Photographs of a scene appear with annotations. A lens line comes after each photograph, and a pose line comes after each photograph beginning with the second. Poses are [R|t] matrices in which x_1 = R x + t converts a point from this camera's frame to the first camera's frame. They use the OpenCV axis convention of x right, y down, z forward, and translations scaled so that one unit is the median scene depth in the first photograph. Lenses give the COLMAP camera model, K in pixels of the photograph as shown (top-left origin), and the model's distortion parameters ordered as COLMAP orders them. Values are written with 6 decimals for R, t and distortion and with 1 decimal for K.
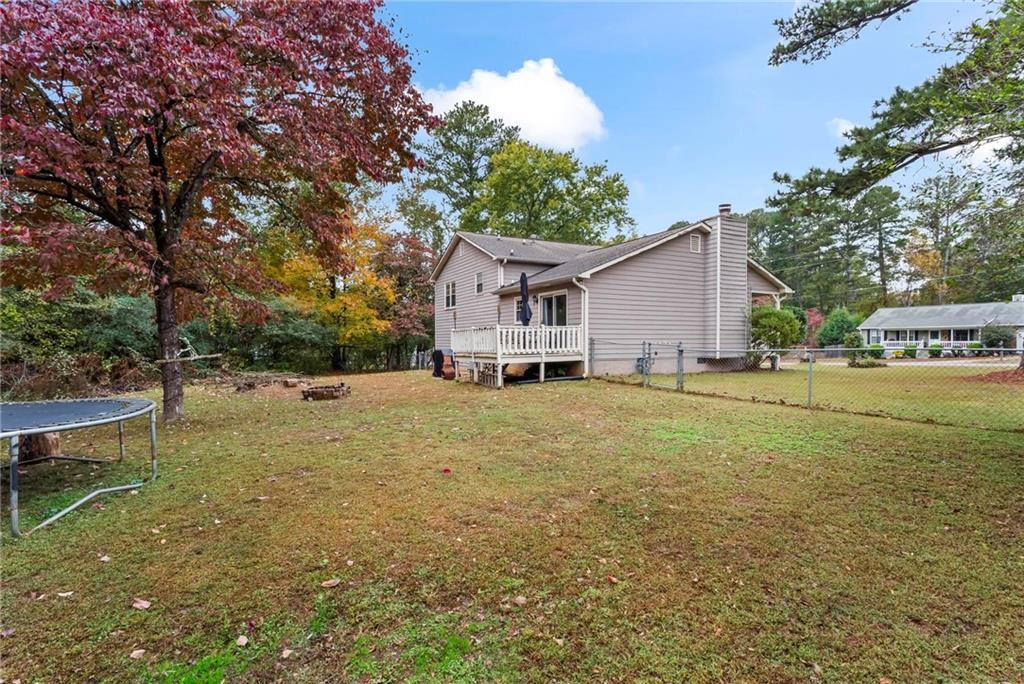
lens RADIAL K [[491.6, 0, 513.8], [0, 491.6, 342.3], [0, 0, 1]] dist [0.004889, 0.001832]
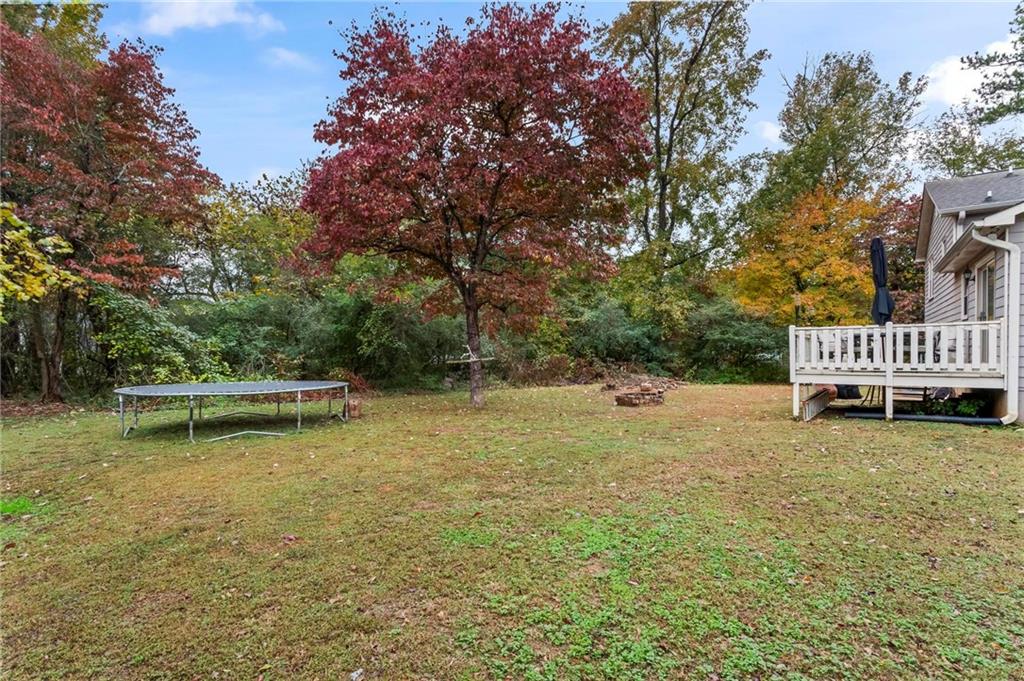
lens RADIAL K [[491.6, 0, 513.2], [0, 491.6, 342.1], [0, 0, 1]] dist [0.004889, 0.001832]
pose [[0.432119, -0.001654, -0.901815, 0.372621], [-0.003252, 0.999989, -0.003392, -0.008123], [0.901811, 0.004398, 0.432109, 0.319270]]
